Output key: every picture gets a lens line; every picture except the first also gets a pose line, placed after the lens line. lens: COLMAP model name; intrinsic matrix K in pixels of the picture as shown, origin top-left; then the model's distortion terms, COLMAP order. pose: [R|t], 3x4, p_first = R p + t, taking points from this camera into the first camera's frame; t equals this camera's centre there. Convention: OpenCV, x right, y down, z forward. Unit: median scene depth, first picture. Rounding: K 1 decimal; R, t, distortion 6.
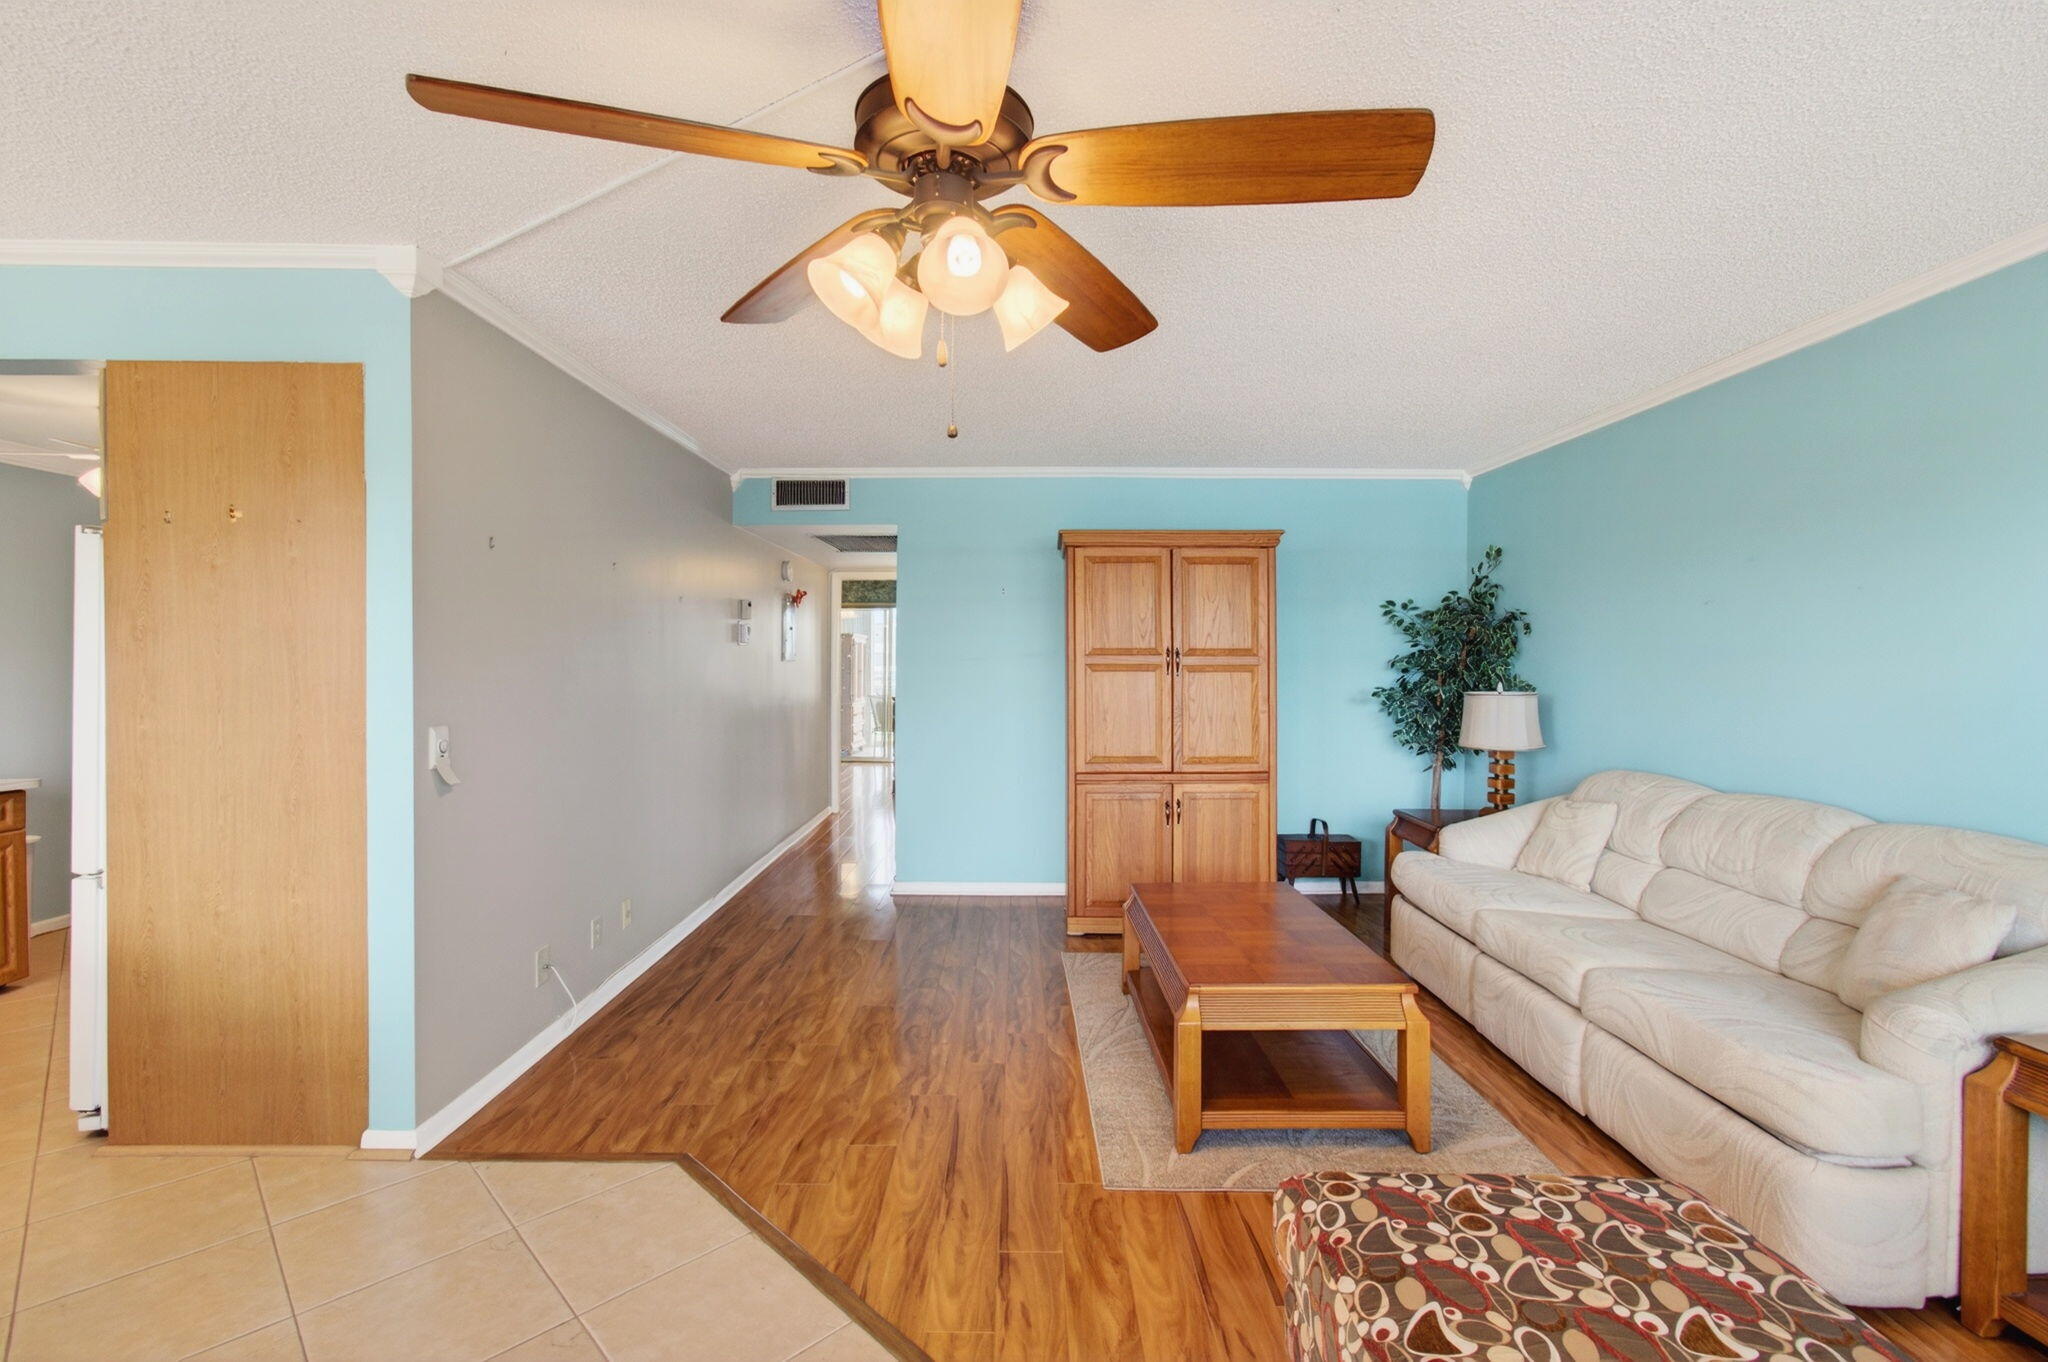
lens RADIAL K [[906.9, 0, 1026.3], [0, 906.9, 673.4], [0, 0, 1]] dist [-0.007821, 0.003386]
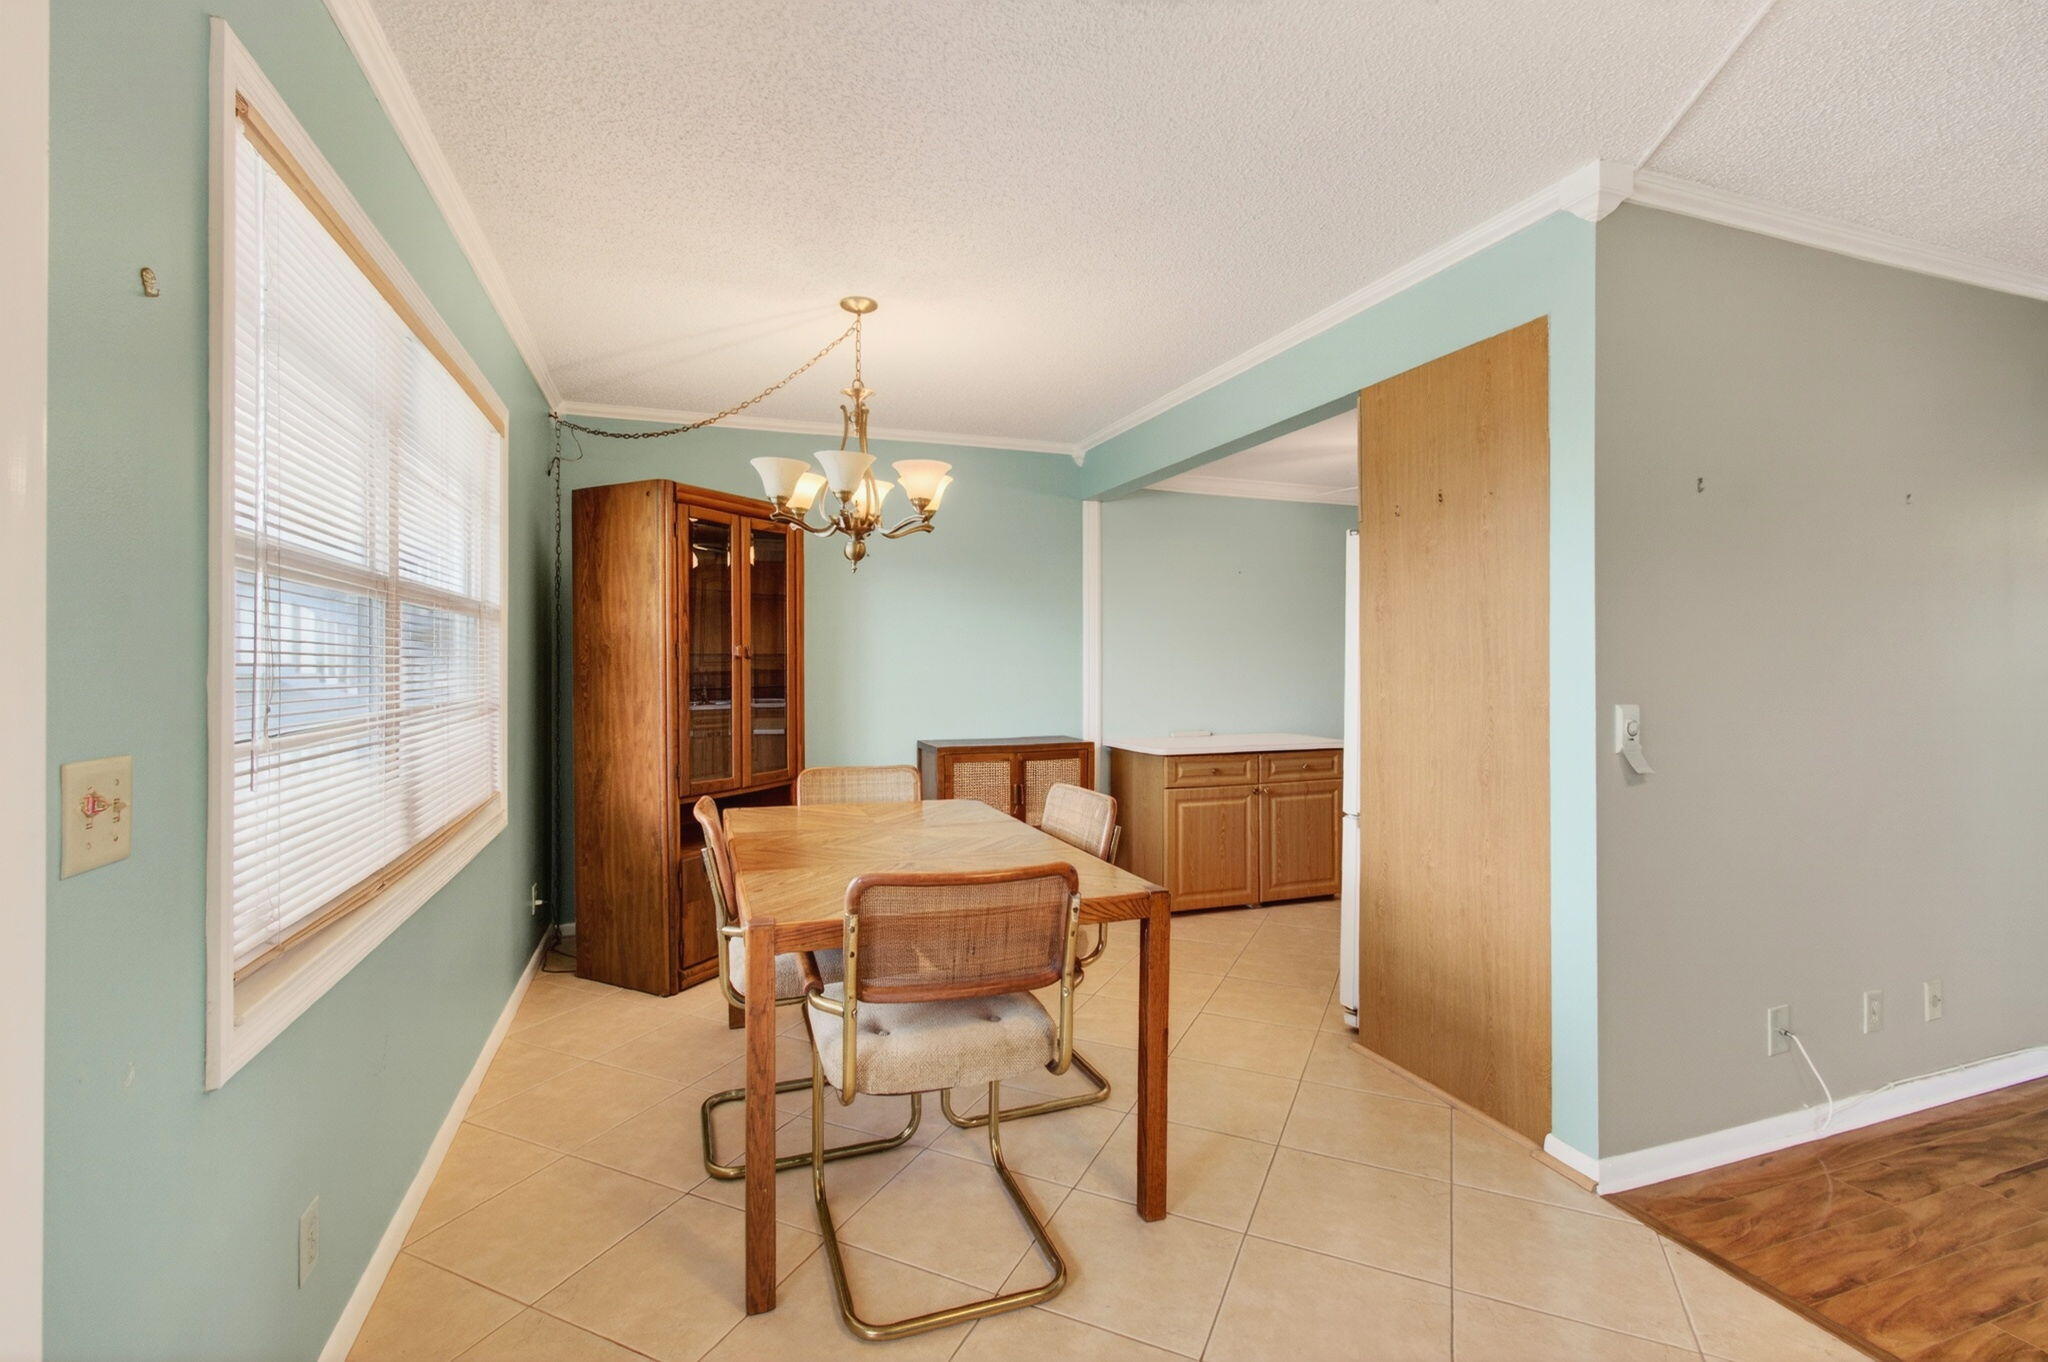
lens RADIAL K [[906.9, 0, 1031.1], [0, 906.9, 667.7], [0, 0, 1]] dist [-0.007821, 0.003386]
pose [[0.326050, -0.003274, -0.945347, -0.020124], [-0.012051, 0.999898, -0.007619, 0.036725], [0.945276, 0.013877, 0.325978, 0.181456]]
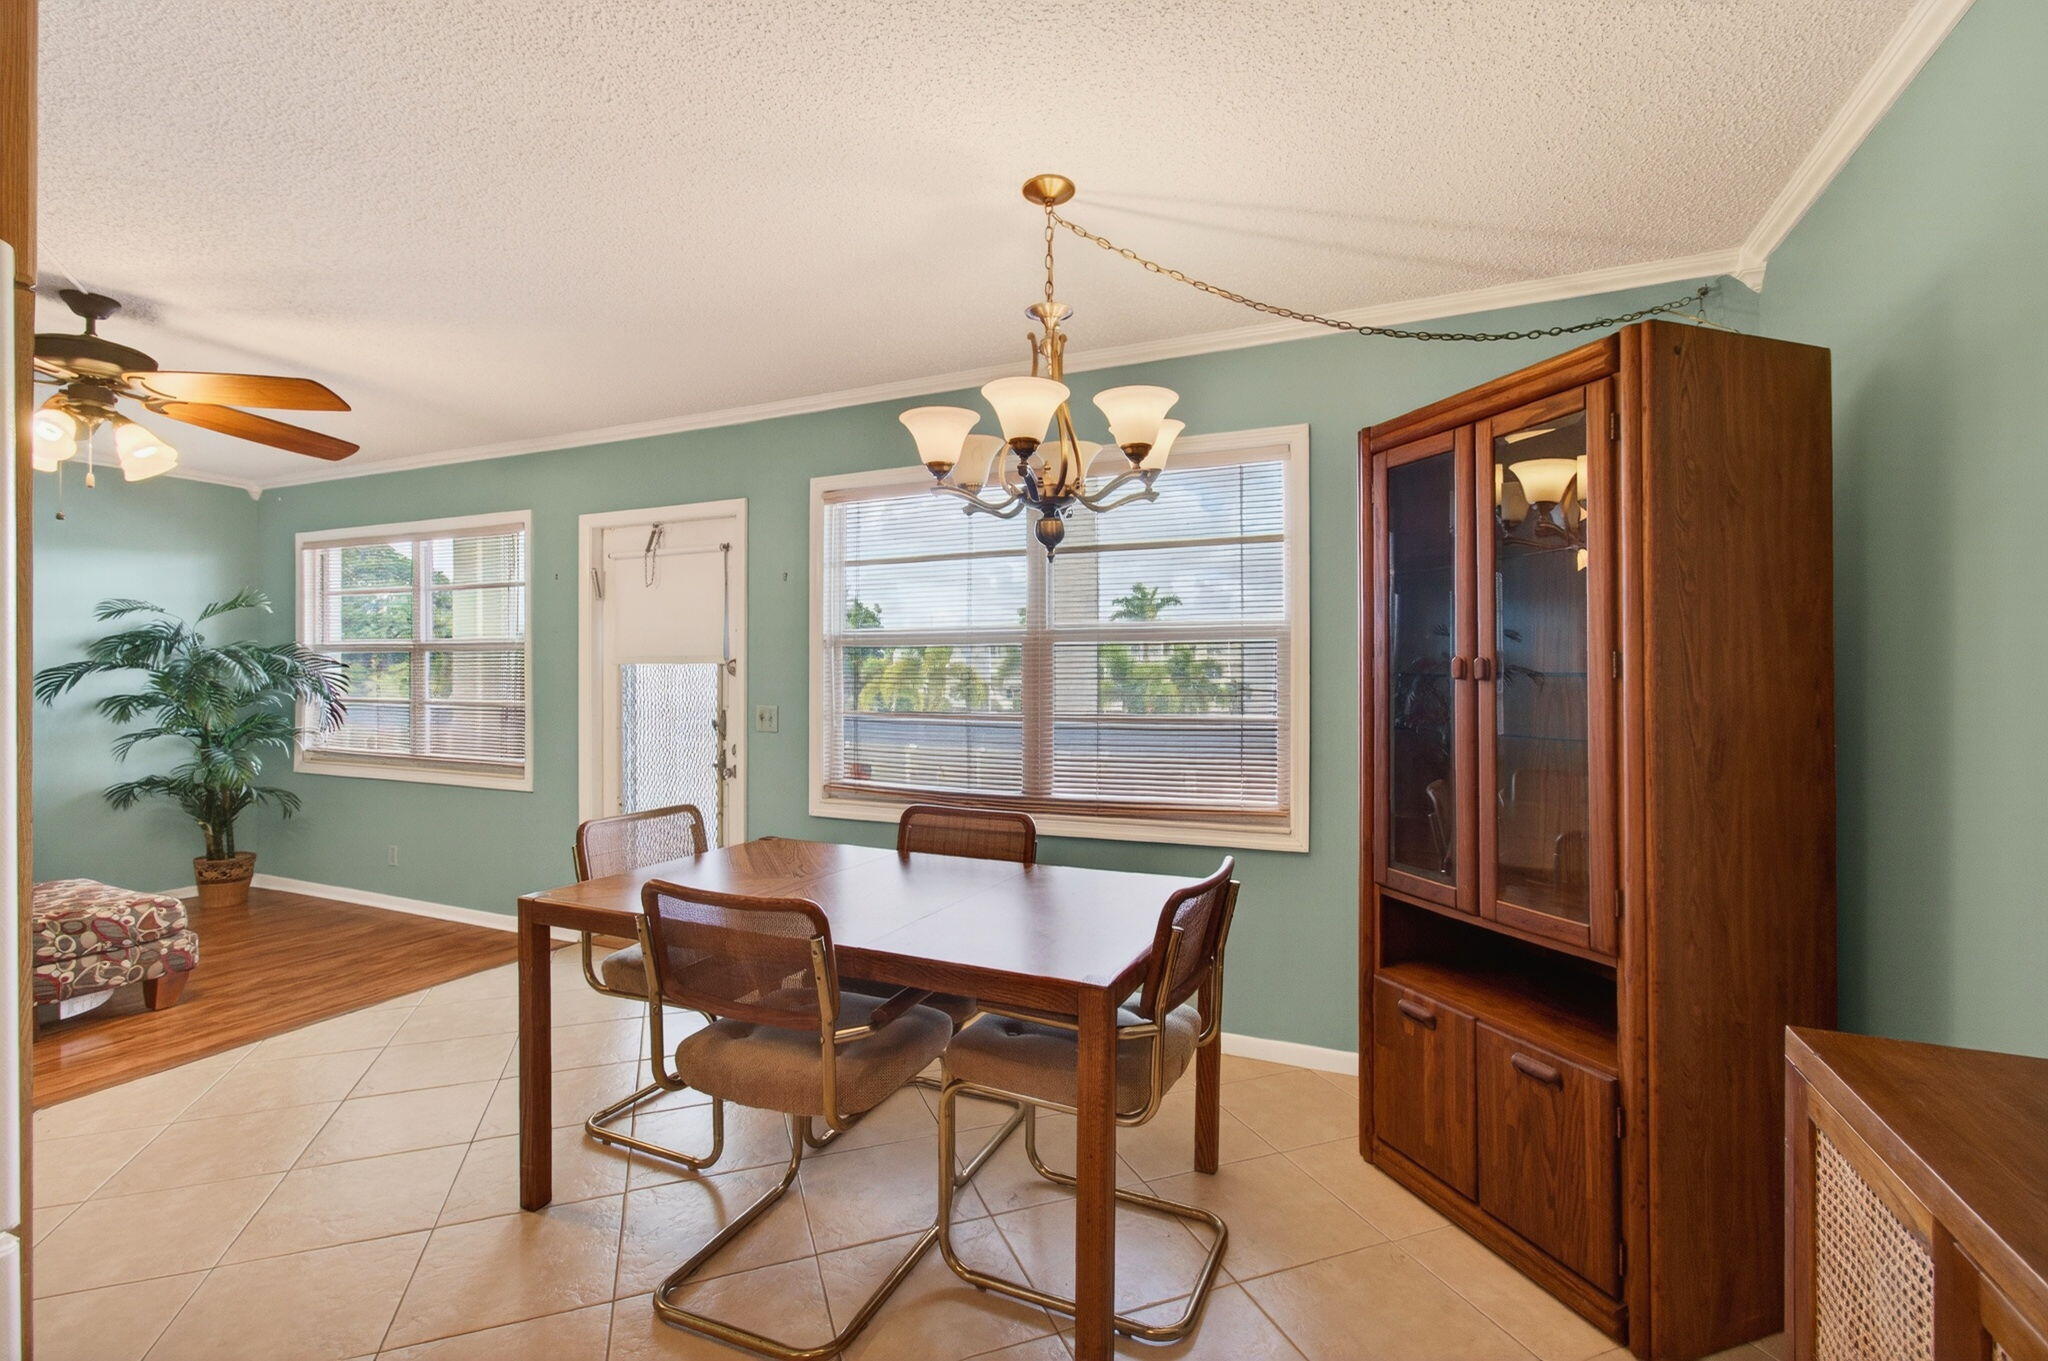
lens RADIAL K [[906.9, 0, 1004.9], [0, 906.9, 673.9], [0, 0, 1]] dist [-0.007821, 0.003386]
pose [[-0.903083, -0.006036, 0.429423, -1.559913], [-0.000091, 0.999904, 0.013863, 0.003864], [-0.429465, 0.012480, -0.902997, 1.145999]]
